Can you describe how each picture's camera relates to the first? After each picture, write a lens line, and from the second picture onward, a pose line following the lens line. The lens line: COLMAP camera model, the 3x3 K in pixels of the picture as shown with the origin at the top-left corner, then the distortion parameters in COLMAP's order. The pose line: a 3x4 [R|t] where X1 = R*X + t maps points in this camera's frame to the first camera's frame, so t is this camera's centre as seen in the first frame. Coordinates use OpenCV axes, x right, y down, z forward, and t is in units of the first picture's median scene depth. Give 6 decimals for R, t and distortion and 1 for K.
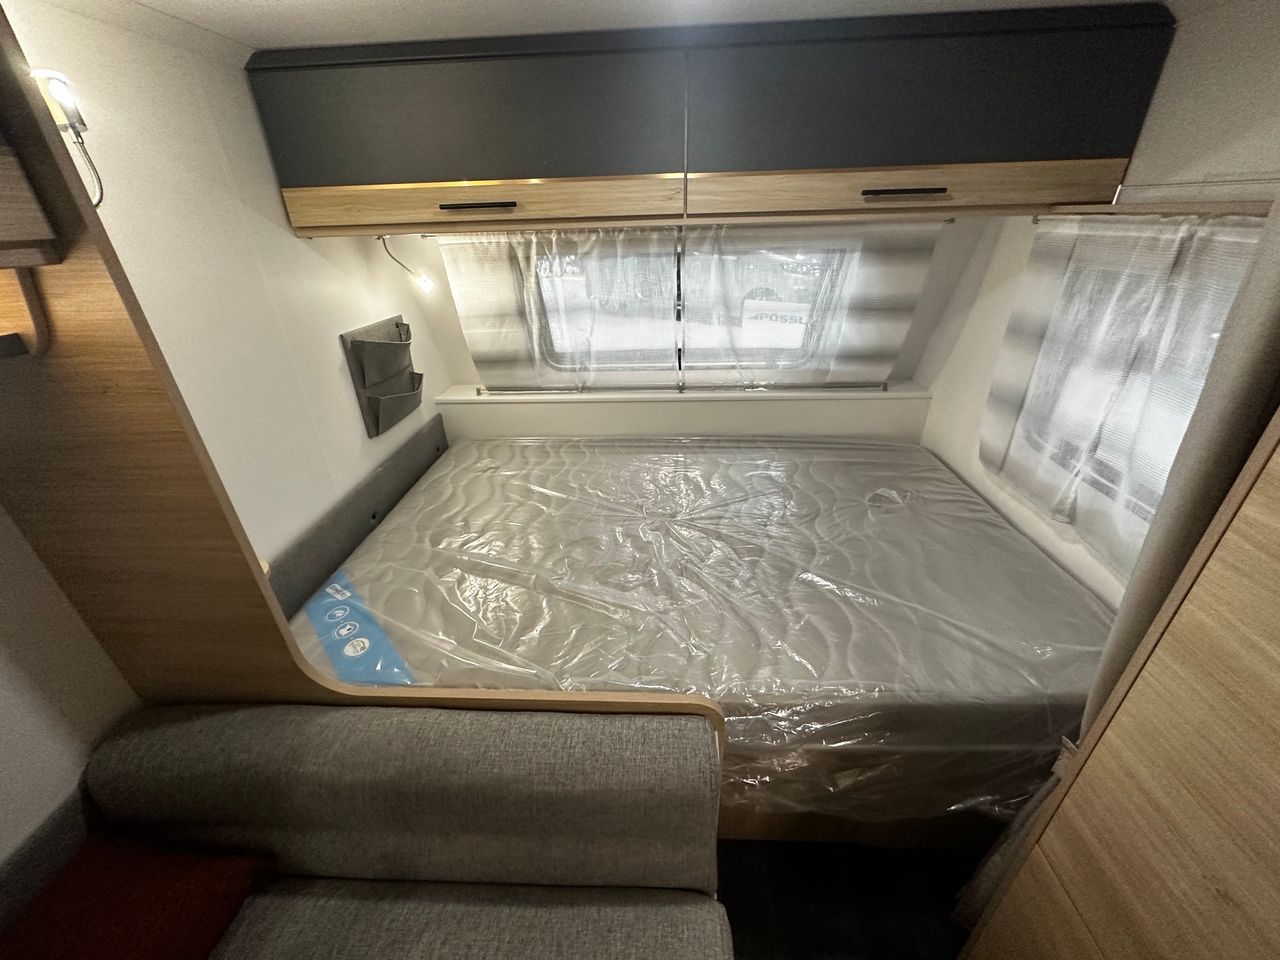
lens RADIAL K [[508.5, 0, 640.0], [0, 508.5, 480.0], [0, 0, 1]] dist [-0.002045, -0.000086]
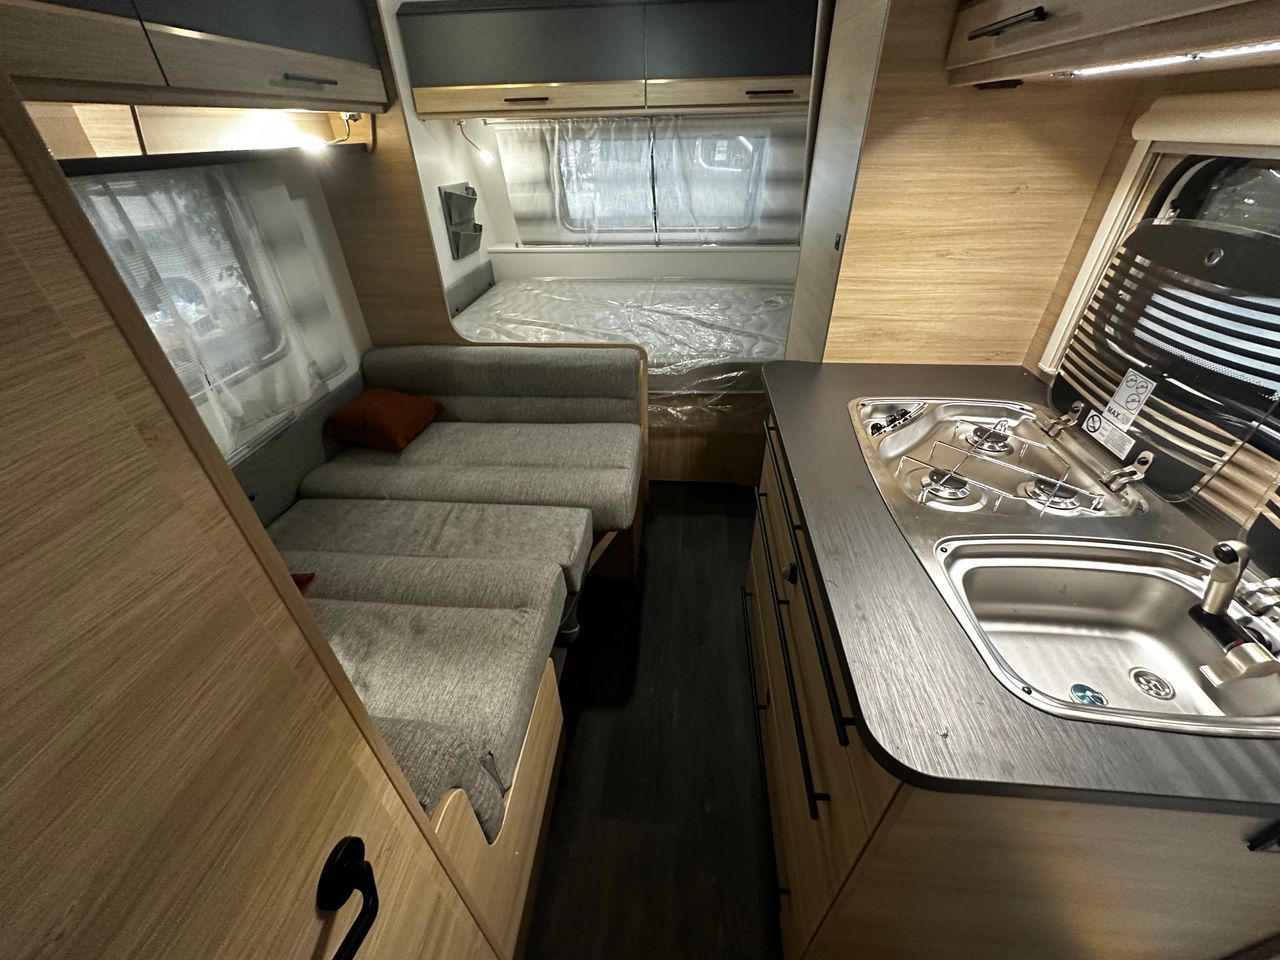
lens RADIAL K [[509.7, 0, 636.7], [0, 509.7, 478.7], [0, 0, 1]] dist [-0.000250, 0.000045]
pose [[0.999108, 0.029340, -0.030355, 0.108306], [-0.025669, 0.993040, 0.114944, 0.391633], [0.033516, -0.114062, 0.992908, -0.631158]]
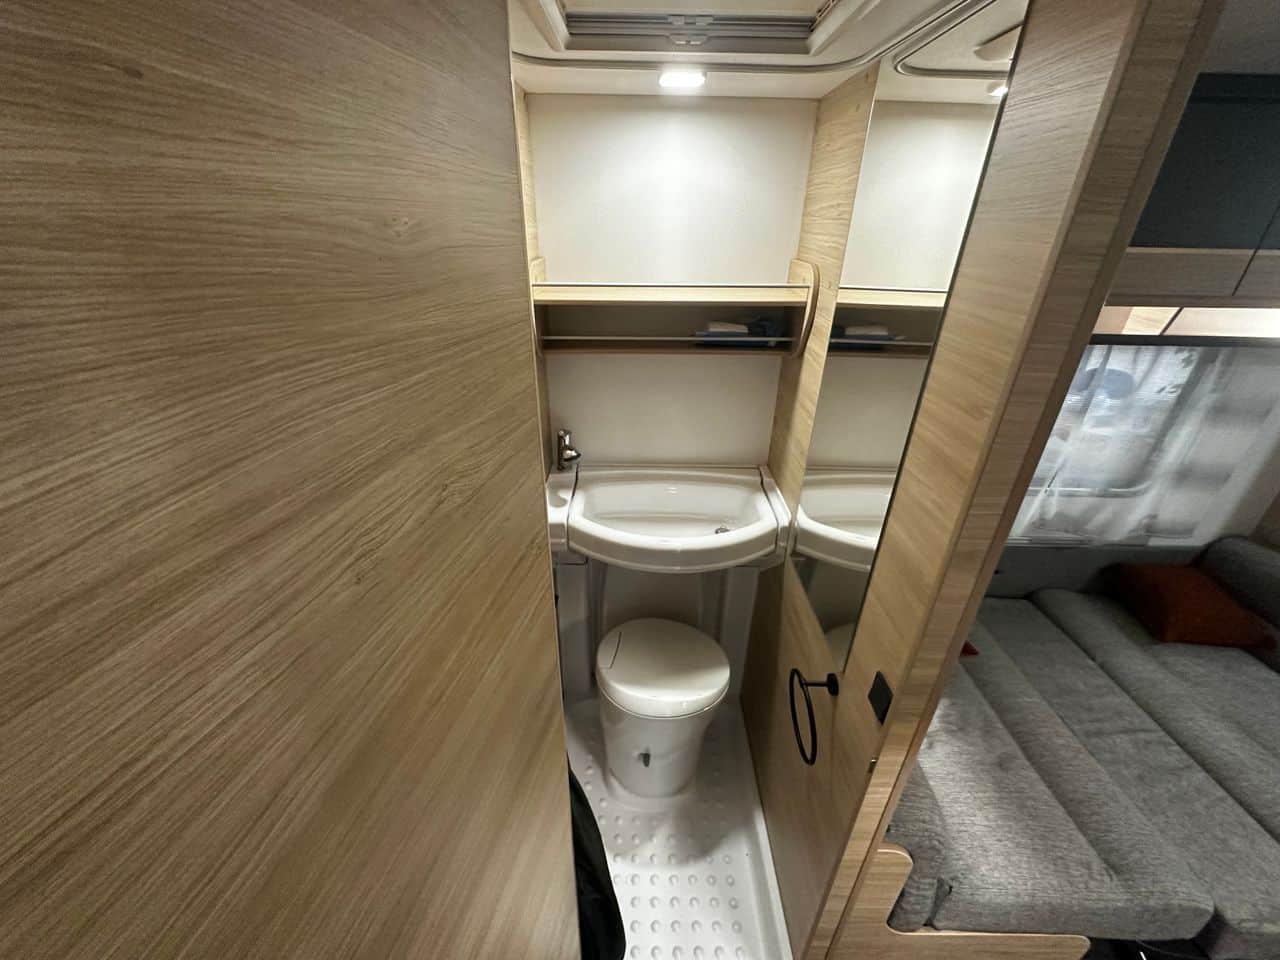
lens RADIAL K [[507.8, 0, 639.1], [0, 507.8, 476.5], [0, 0, 1]] dist [-0.012470, 0.004873]
pose [[0.038634, 0.476382, -0.878389, 0.211253], [-0.483160, 0.778363, 0.400884, 0.326895], [0.874680, 0.408914, 0.260240, -0.781014]]
